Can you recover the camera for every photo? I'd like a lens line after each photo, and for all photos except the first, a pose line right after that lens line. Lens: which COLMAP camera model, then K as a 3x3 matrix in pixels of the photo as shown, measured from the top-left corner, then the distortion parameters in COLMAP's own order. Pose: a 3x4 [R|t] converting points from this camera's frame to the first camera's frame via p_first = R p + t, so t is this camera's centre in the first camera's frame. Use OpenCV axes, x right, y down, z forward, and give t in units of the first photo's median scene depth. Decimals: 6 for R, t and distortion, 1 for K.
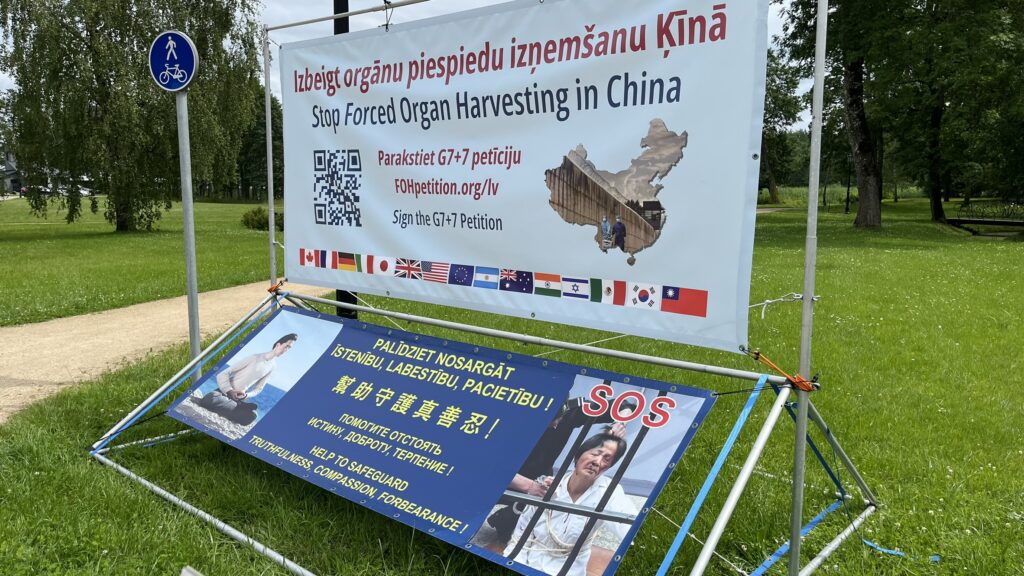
lens RADIAL K [[773.8, 0, 512.8], [0, 773.8, 286.2], [0, 0, 1]] dist [0.069523, -0.090445]
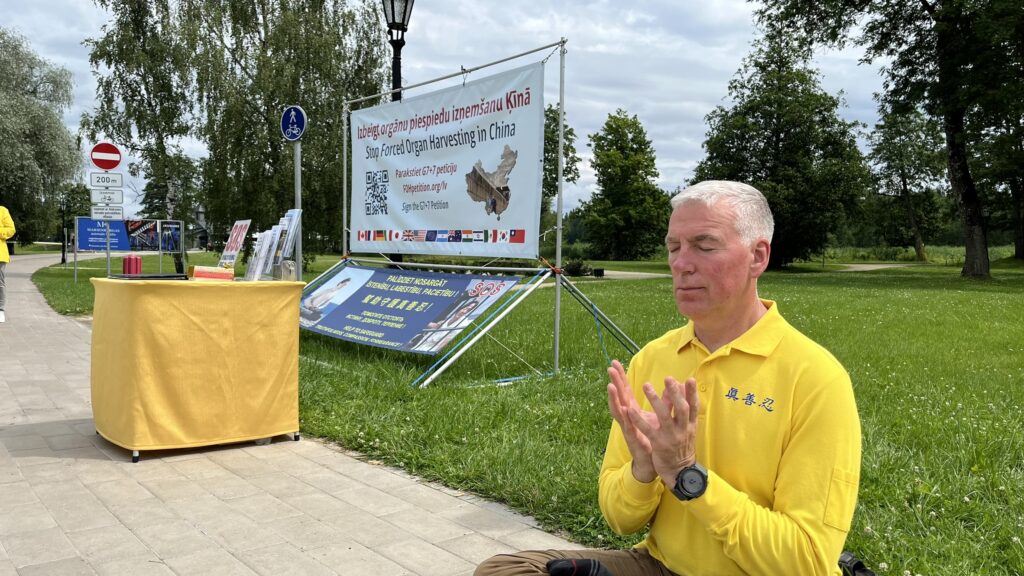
lens RADIAL K [[758.4, 0, 527.6], [0, 758.4, 283.3], [0, 0, 1]] dist [0.075521, -0.105648]
pose [[0.987051, 0.012499, -0.159922, 0.420982], [-0.024662, 0.996931, -0.074299, 0.212261], [0.158502, 0.077281, 0.984330, -0.657741]]
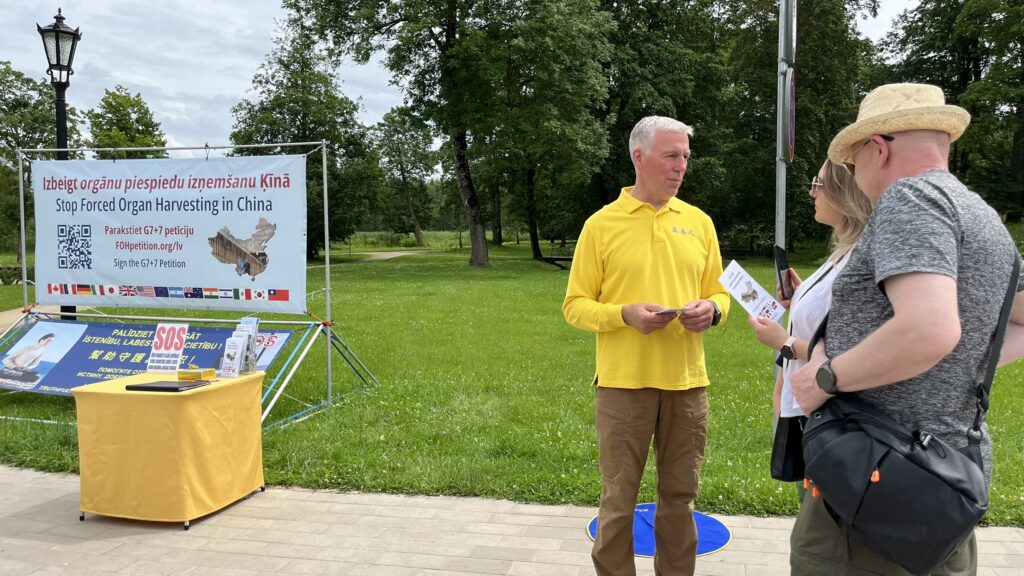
lens RADIAL K [[749.5, 0, 515.7], [0, 749.5, 285.6], [0, 0, 1]] dist [0.070171, -0.098514]
pose [[0.902650, -0.038235, 0.428674, -0.080607], [0.061461, 0.997289, -0.040465, 0.096641], [-0.425965, 0.062873, 0.902552, -1.031197]]
